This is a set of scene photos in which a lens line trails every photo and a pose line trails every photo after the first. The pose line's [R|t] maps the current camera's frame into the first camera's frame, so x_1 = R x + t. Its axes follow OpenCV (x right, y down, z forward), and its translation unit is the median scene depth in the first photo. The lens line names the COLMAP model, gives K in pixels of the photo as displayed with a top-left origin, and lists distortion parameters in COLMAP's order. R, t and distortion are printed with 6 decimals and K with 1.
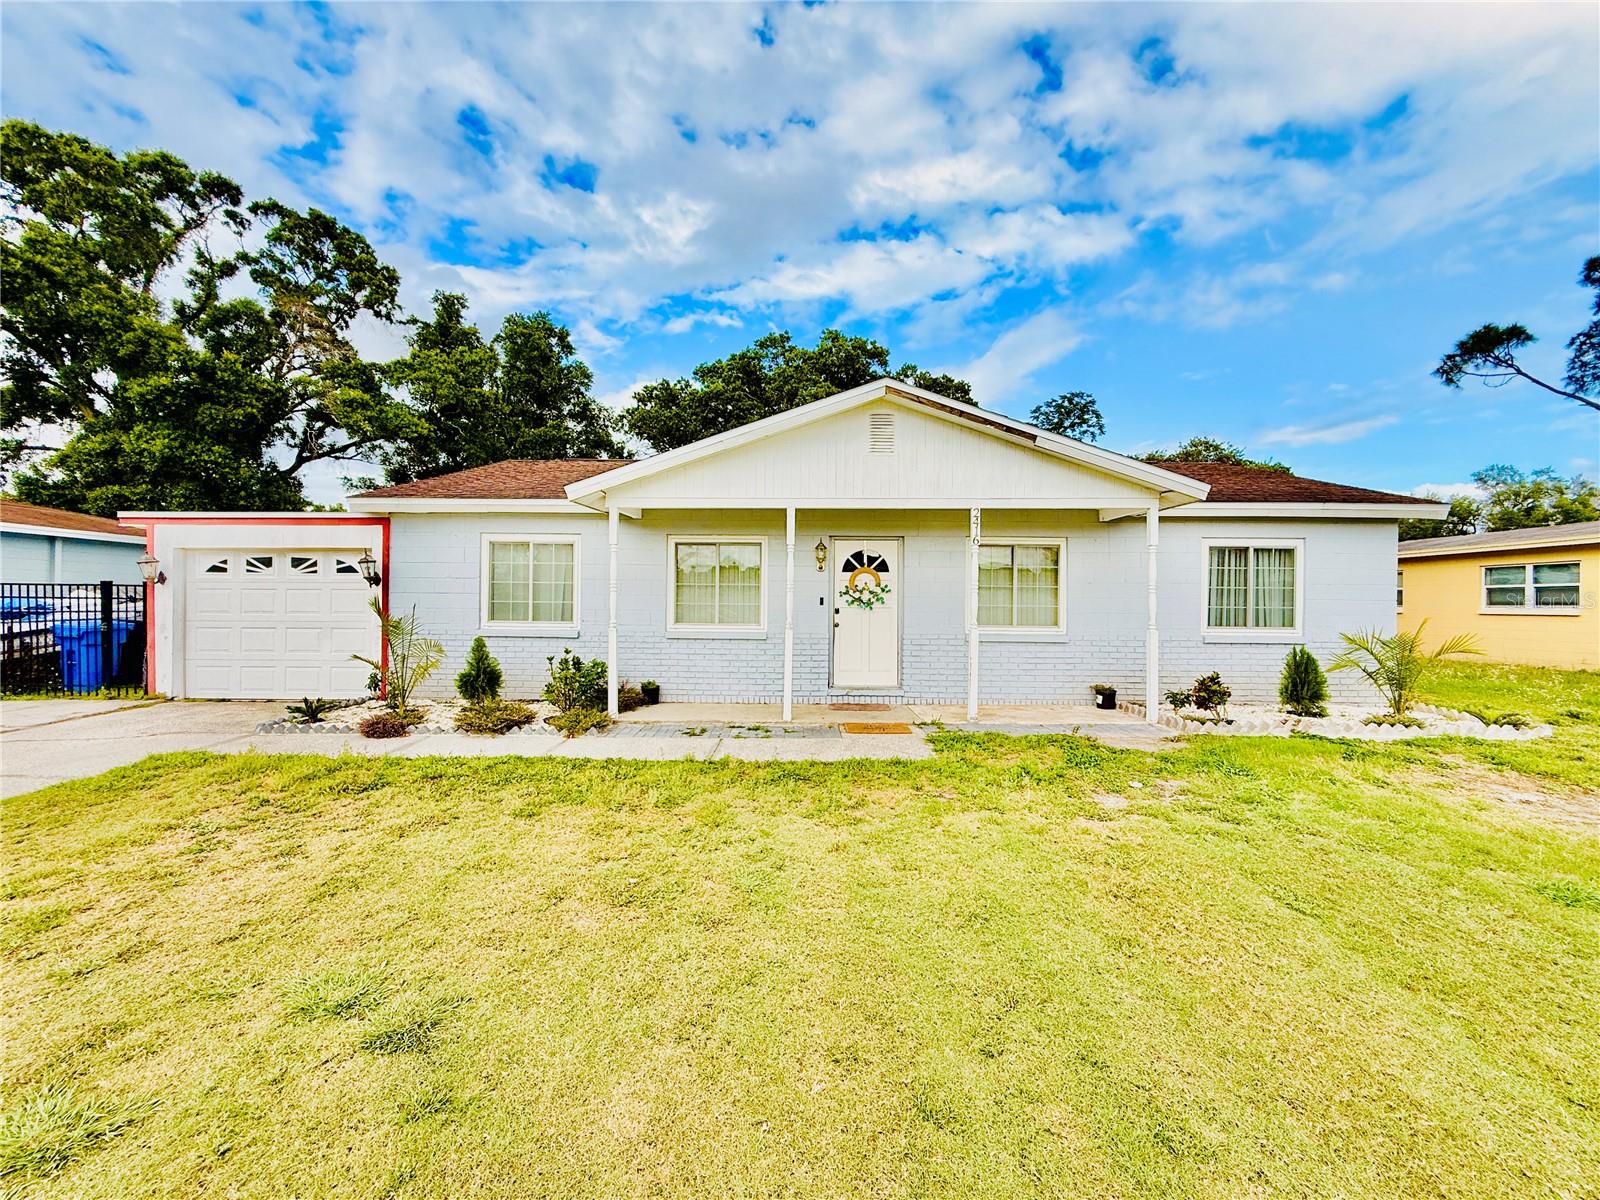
lens RADIAL K [[632.8, 0, 792.1], [0, 632.8, 599.5], [0, 0, 1]] dist [0.002214, -0.000500]
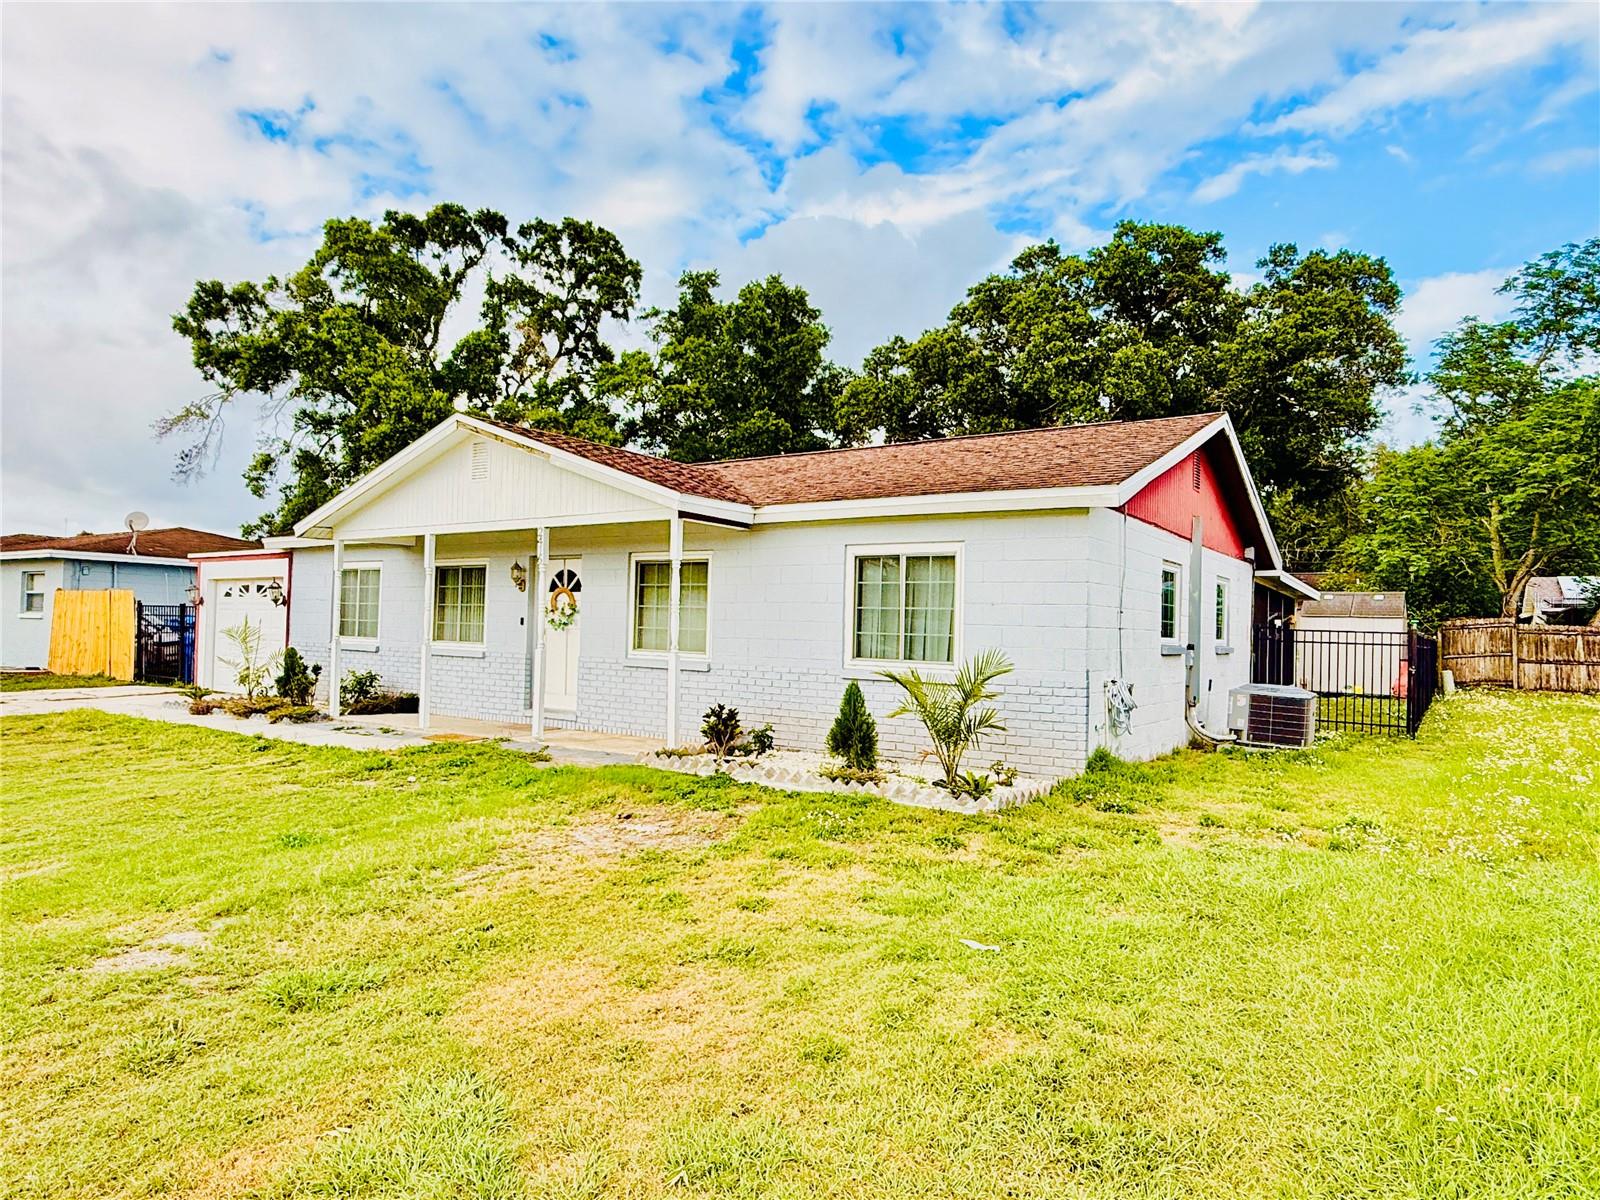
lens RADIAL K [[979.6, 0, 793.6], [0, 979.6, 607.9], [0, 0, 1]] dist [0.005330, 0.002909]
pose [[0.836243, -0.002411, -0.548353, 0.545683], [-0.012951, 0.999625, -0.024145, 0.007464], [0.548205, 0.027293, 0.835898, -0.054974]]
